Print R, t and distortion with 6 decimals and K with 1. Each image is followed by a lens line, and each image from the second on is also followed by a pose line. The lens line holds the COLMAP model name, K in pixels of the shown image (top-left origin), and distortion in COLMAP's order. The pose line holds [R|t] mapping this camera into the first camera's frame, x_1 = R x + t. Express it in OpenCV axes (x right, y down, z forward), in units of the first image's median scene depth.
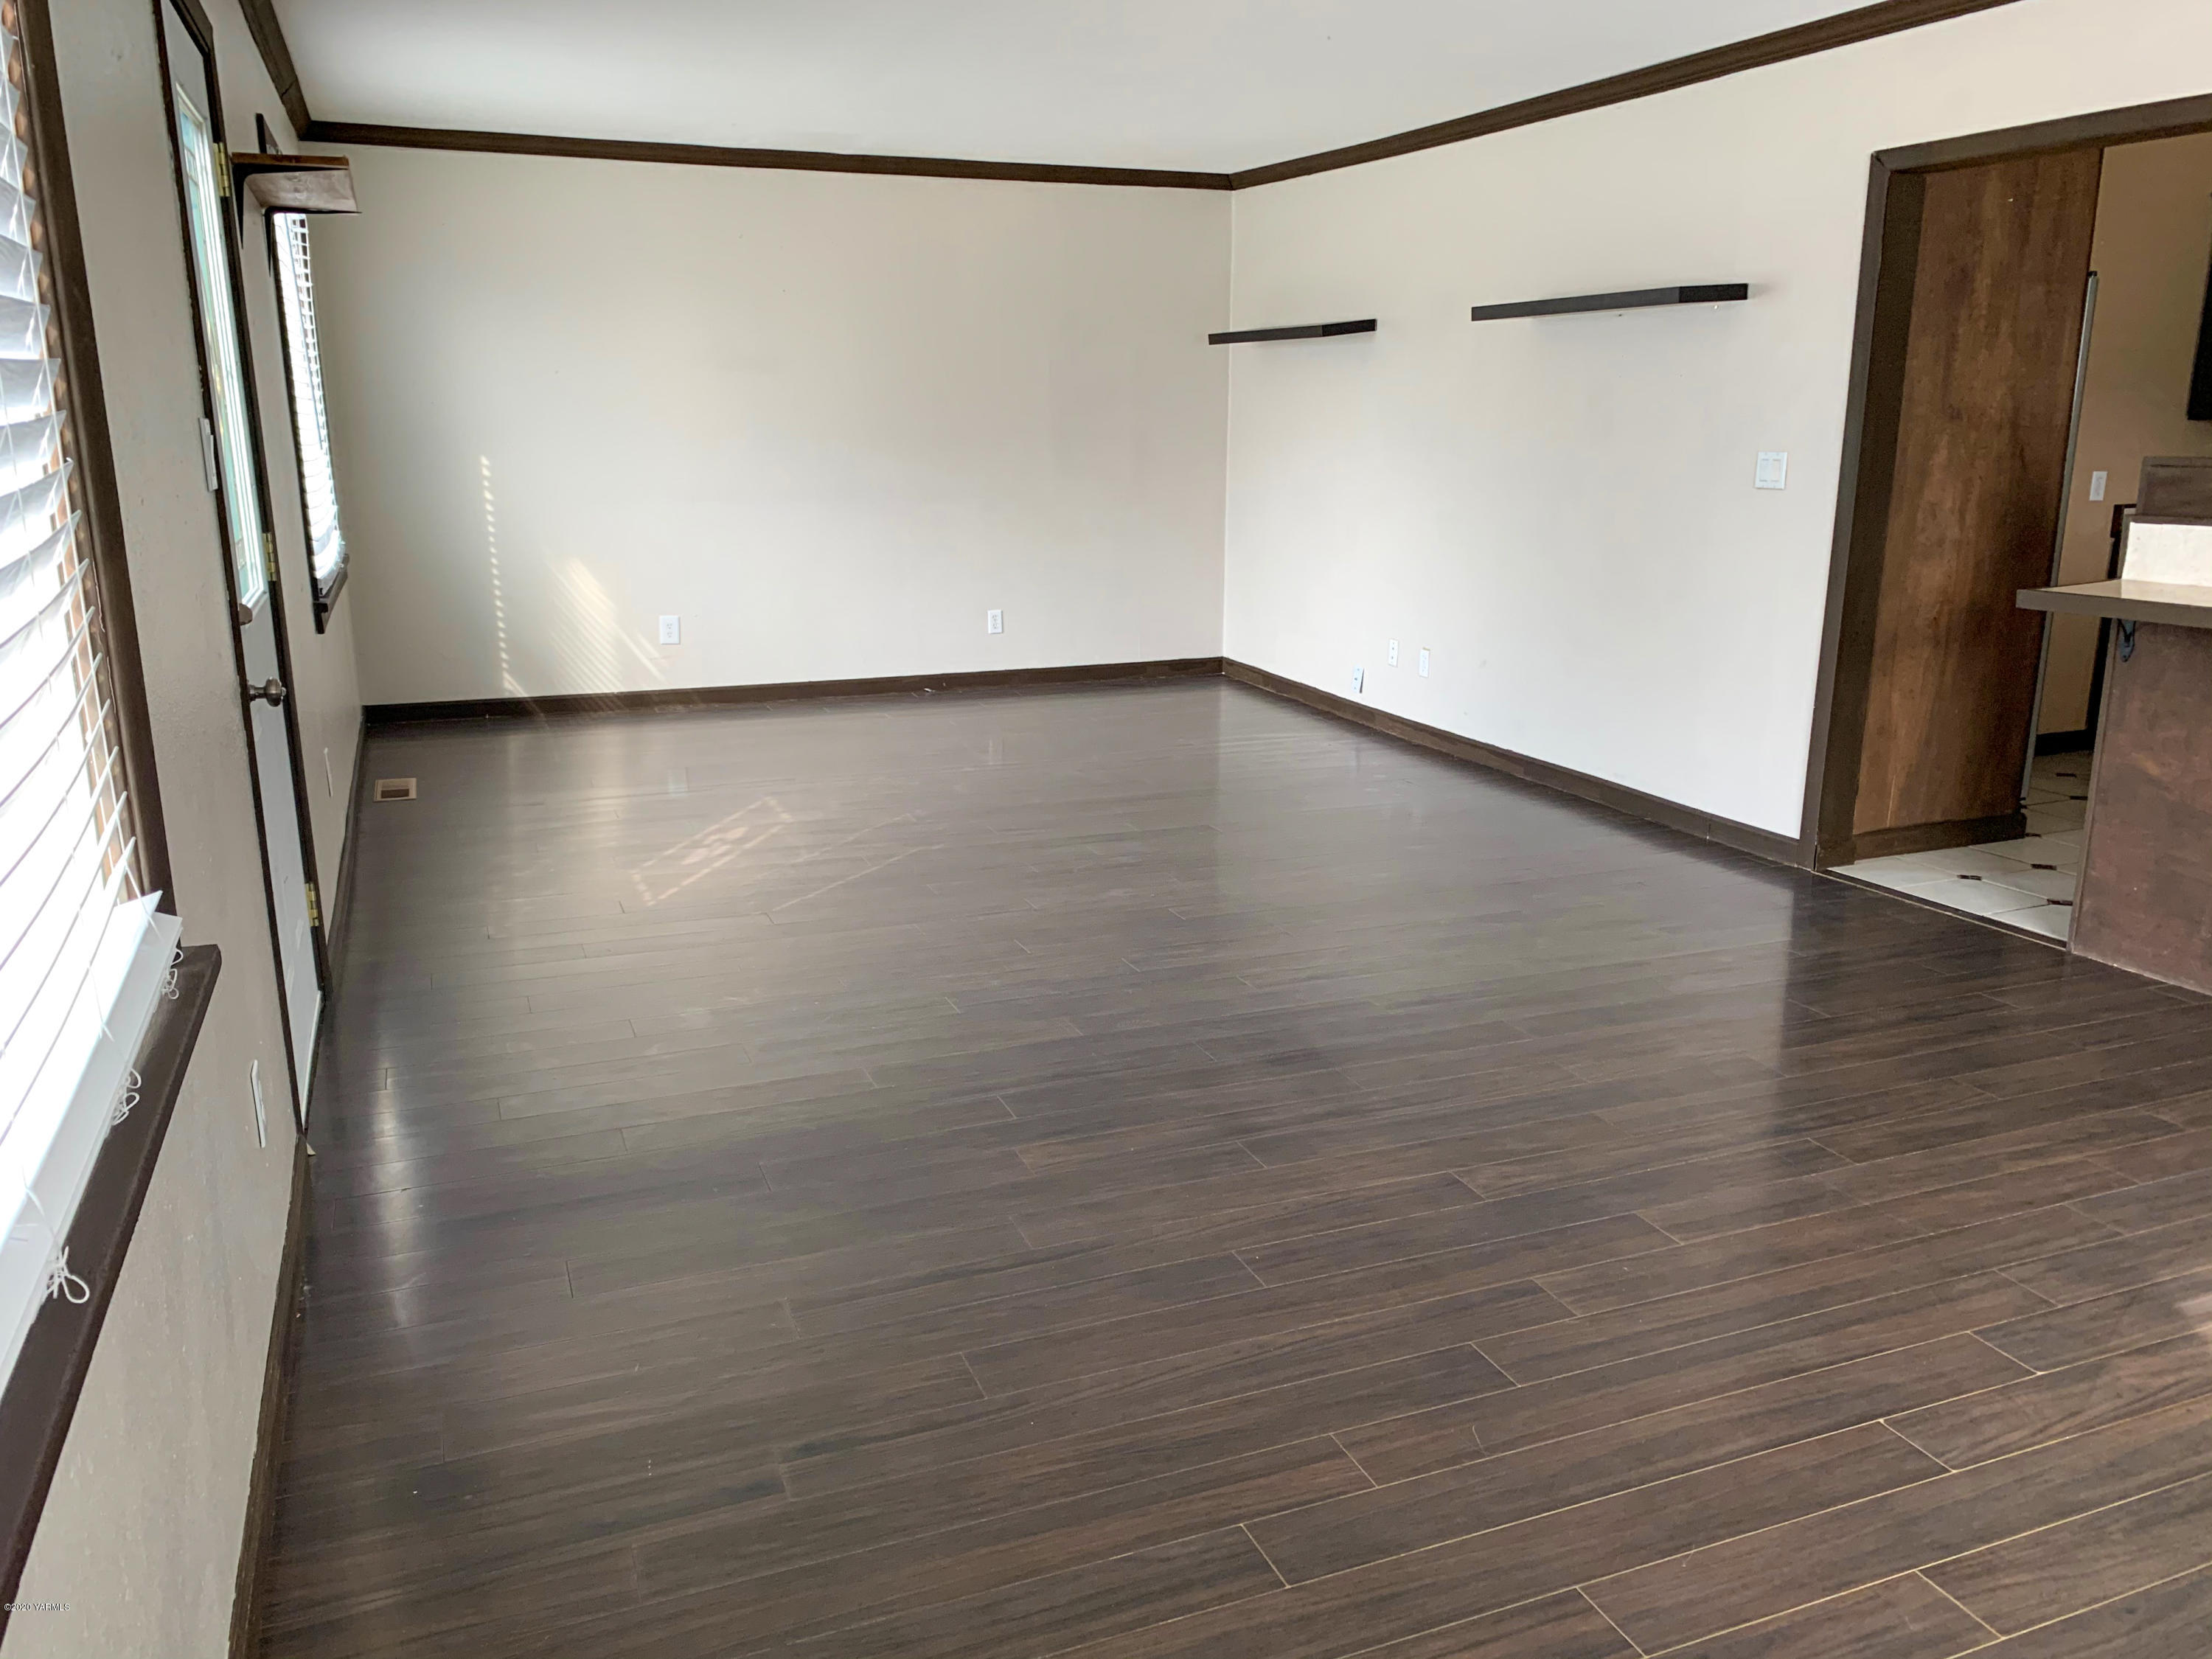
lens RADIAL K [[1694.0, 0, 1106.0], [0, 1694.0, 829.5], [0, 0, 1]] dist [0.017603, -0.002826]
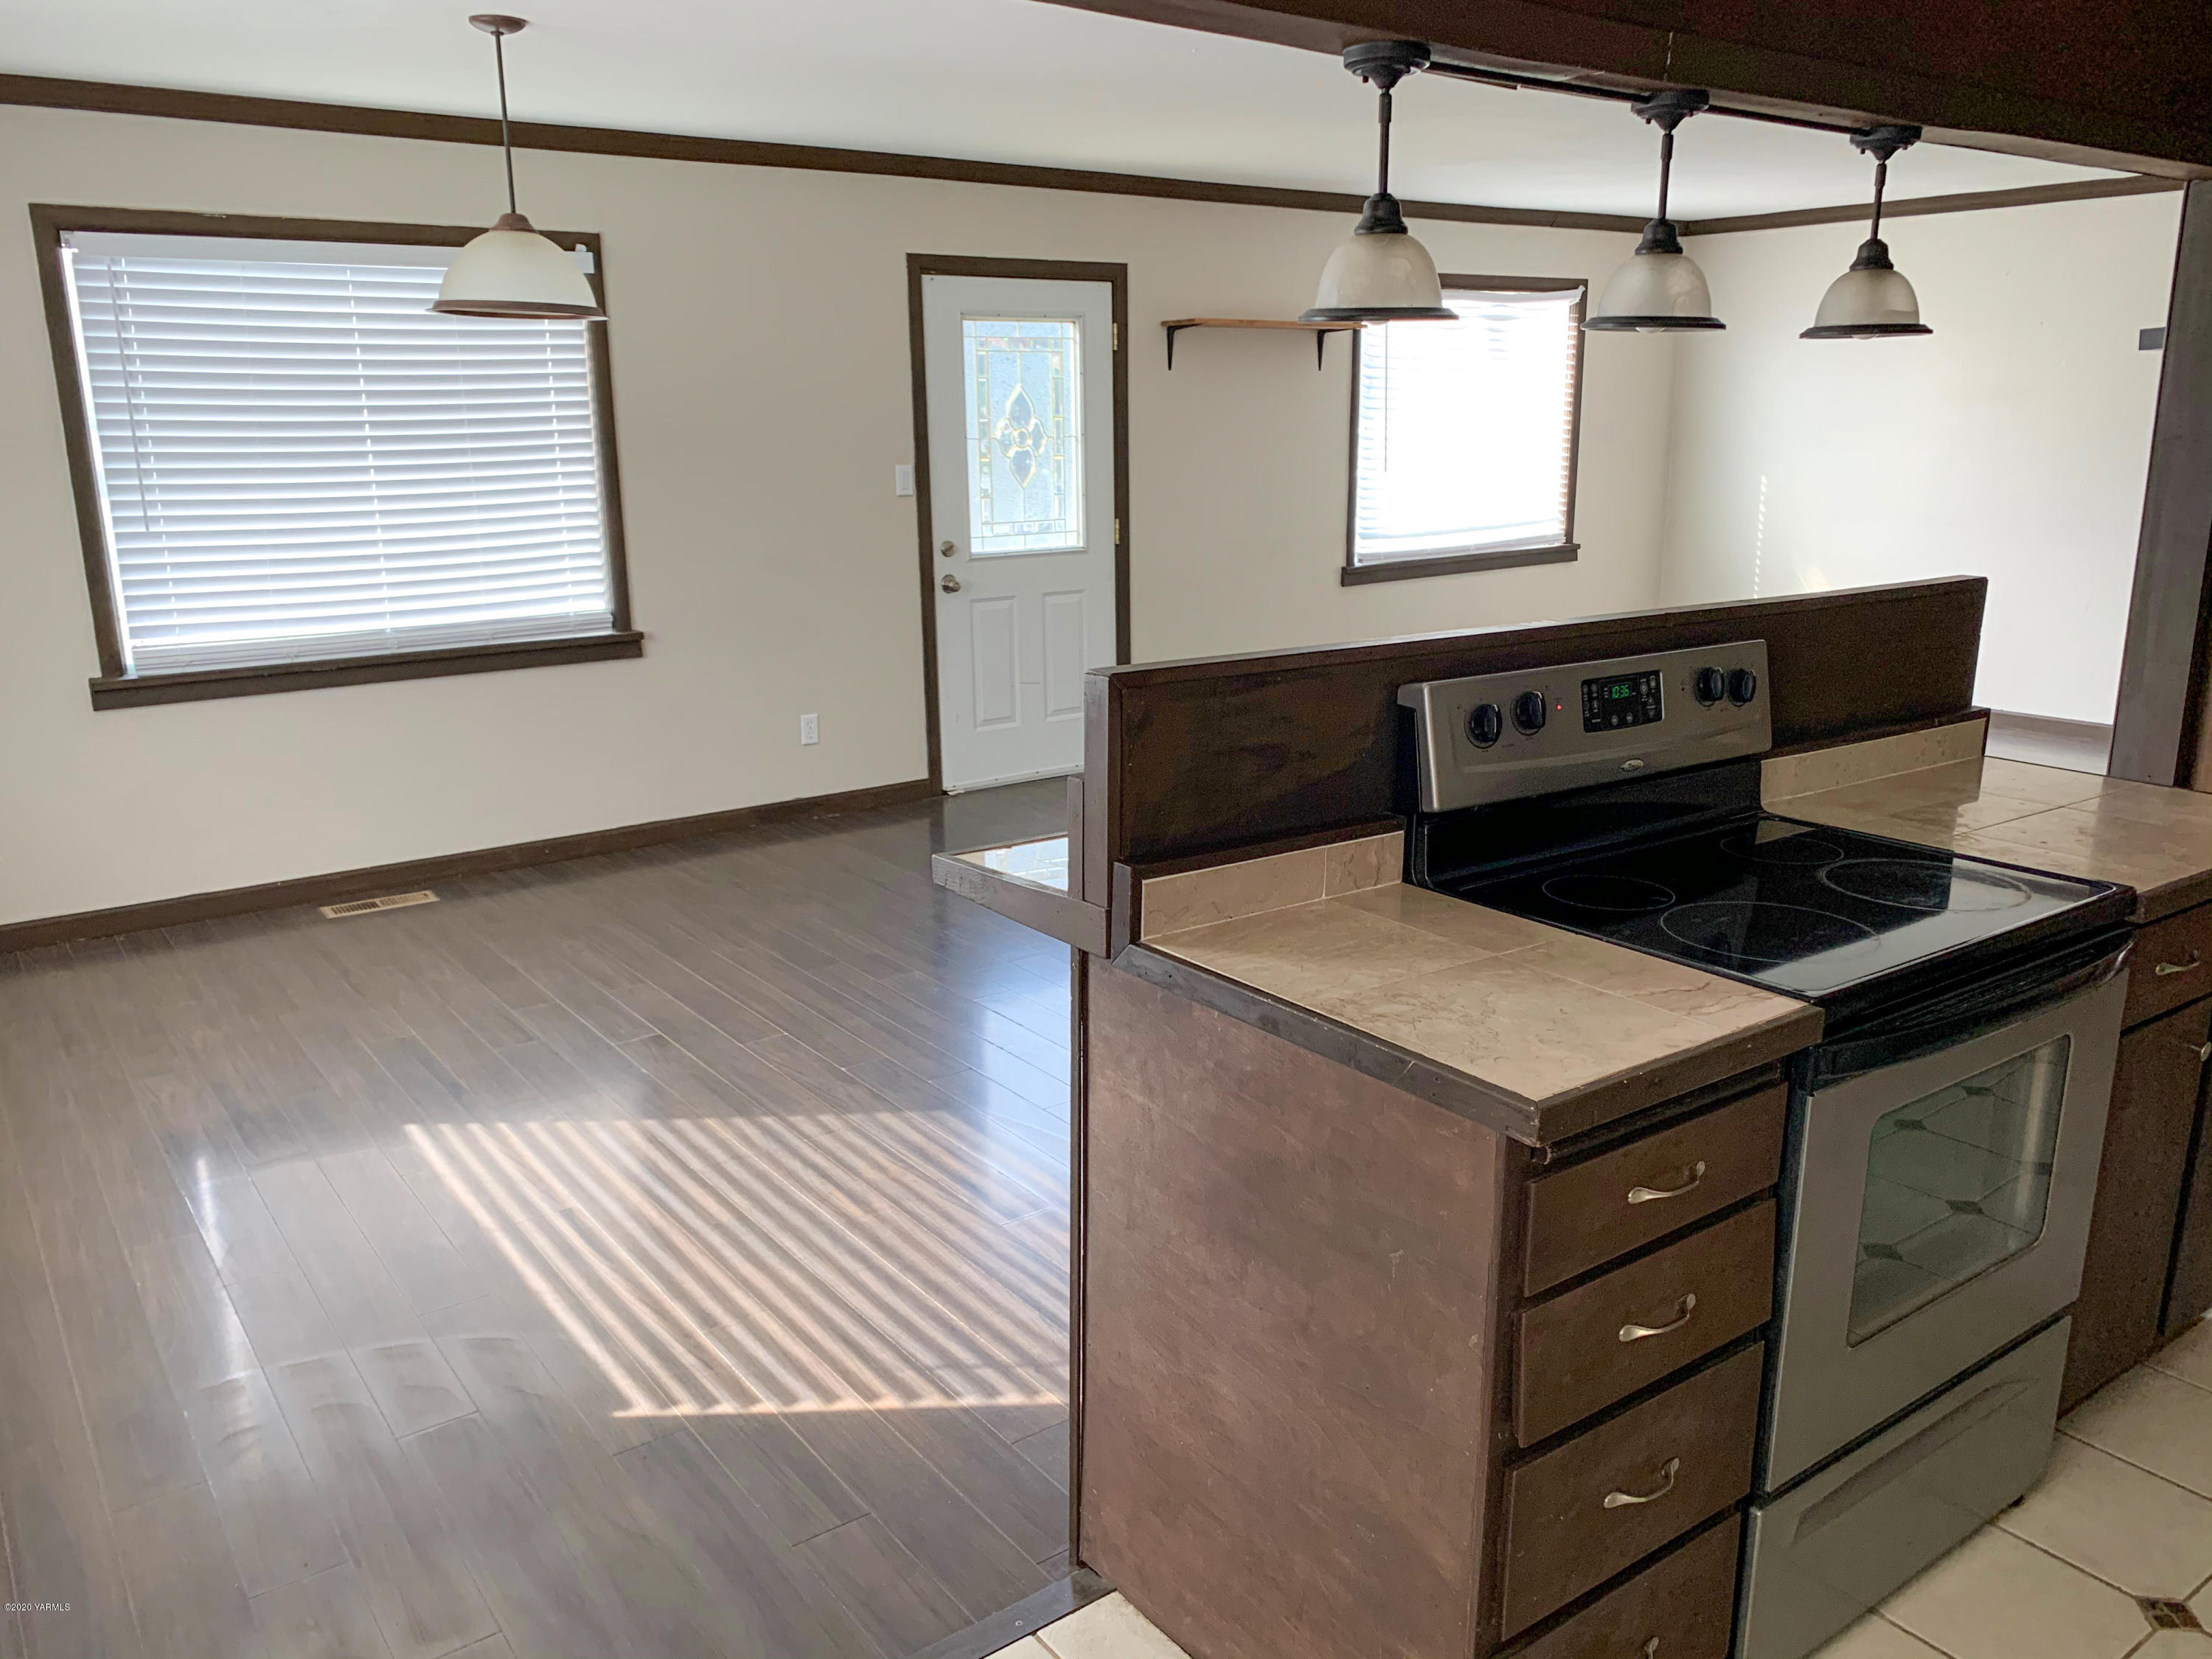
lens RADIAL K [[1656.1, 0, 1105.0], [0, 1656.1, 825.3], [0, 0, 1]] dist [0.167112, -0.302741]
pose [[0.245974, 0.235211, -0.940304, 1.028114], [-0.222728, 0.957866, 0.181341, -0.133414], [0.943339, 0.164827, 0.287999, 0.351039]]
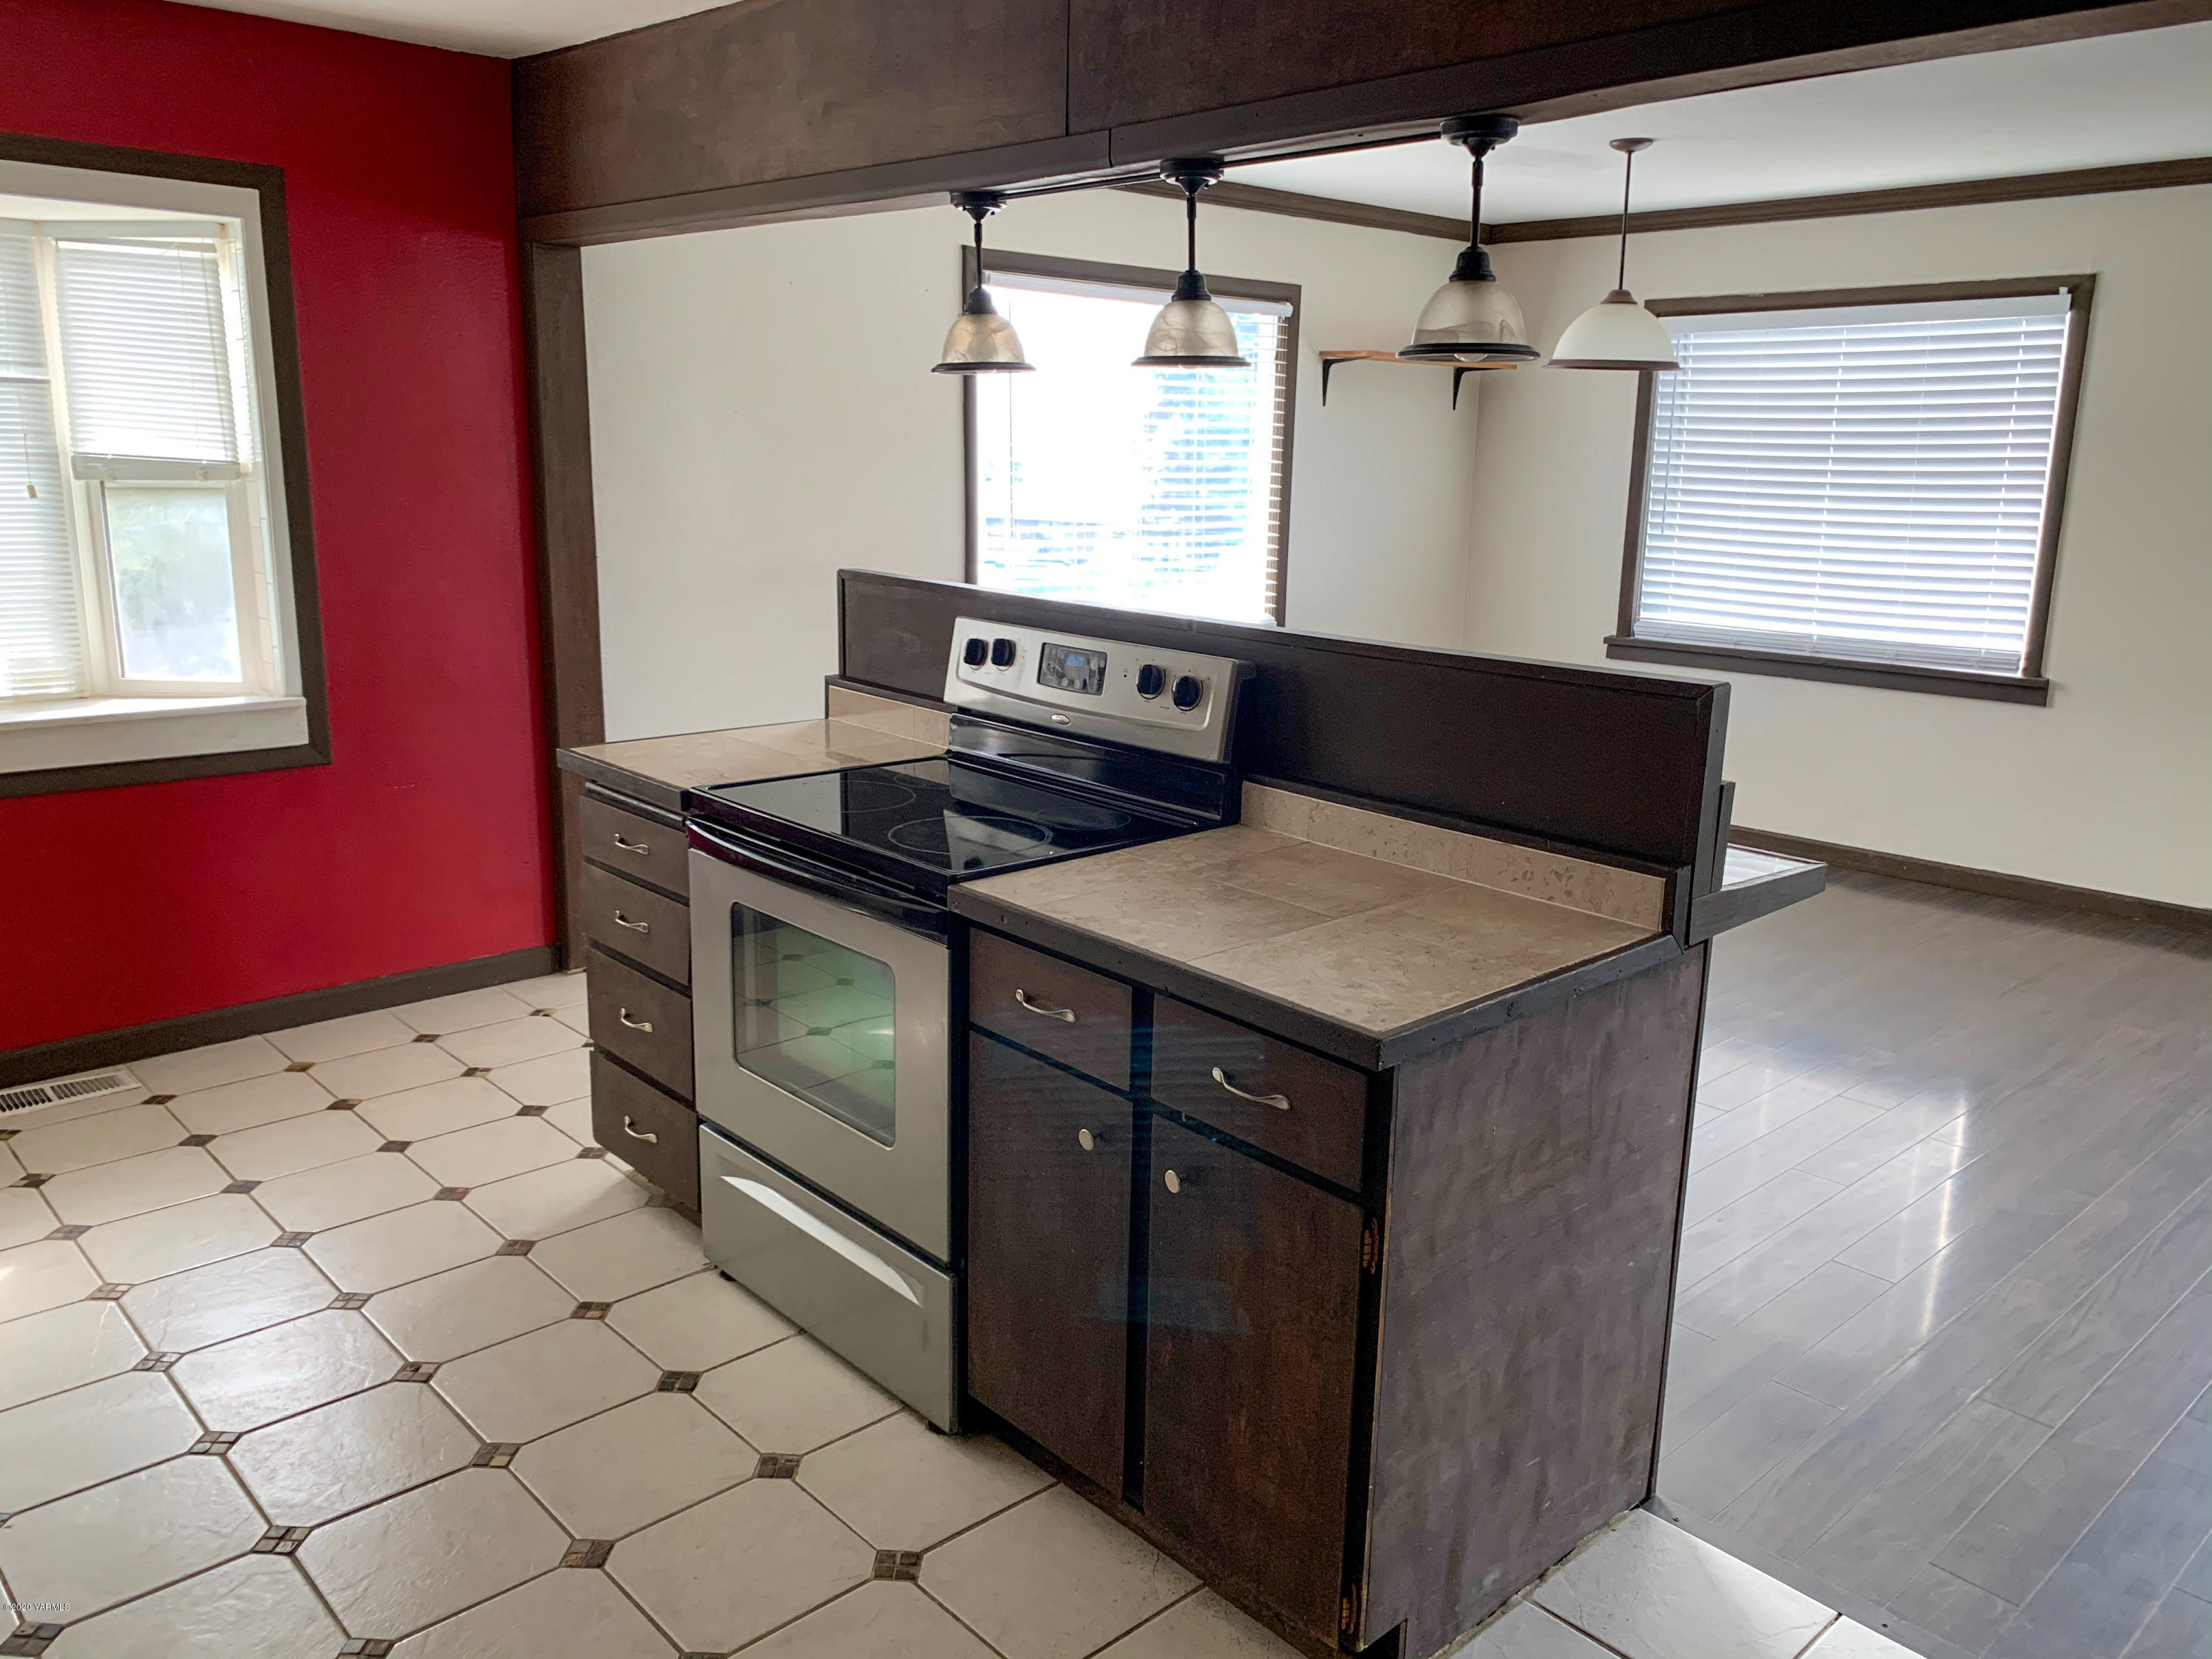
lens RADIAL K [[1689.5, 0, 1114.5], [0, 1689.5, 834.9], [0, 0, 1]] dist [0.027461, -0.004228]
pose [[-0.936331, 0.062068, -0.345588, 0.802027], [-0.102898, 0.892532, 0.439089, -0.324808], [0.335701, 0.446693, -0.829319, 1.150692]]
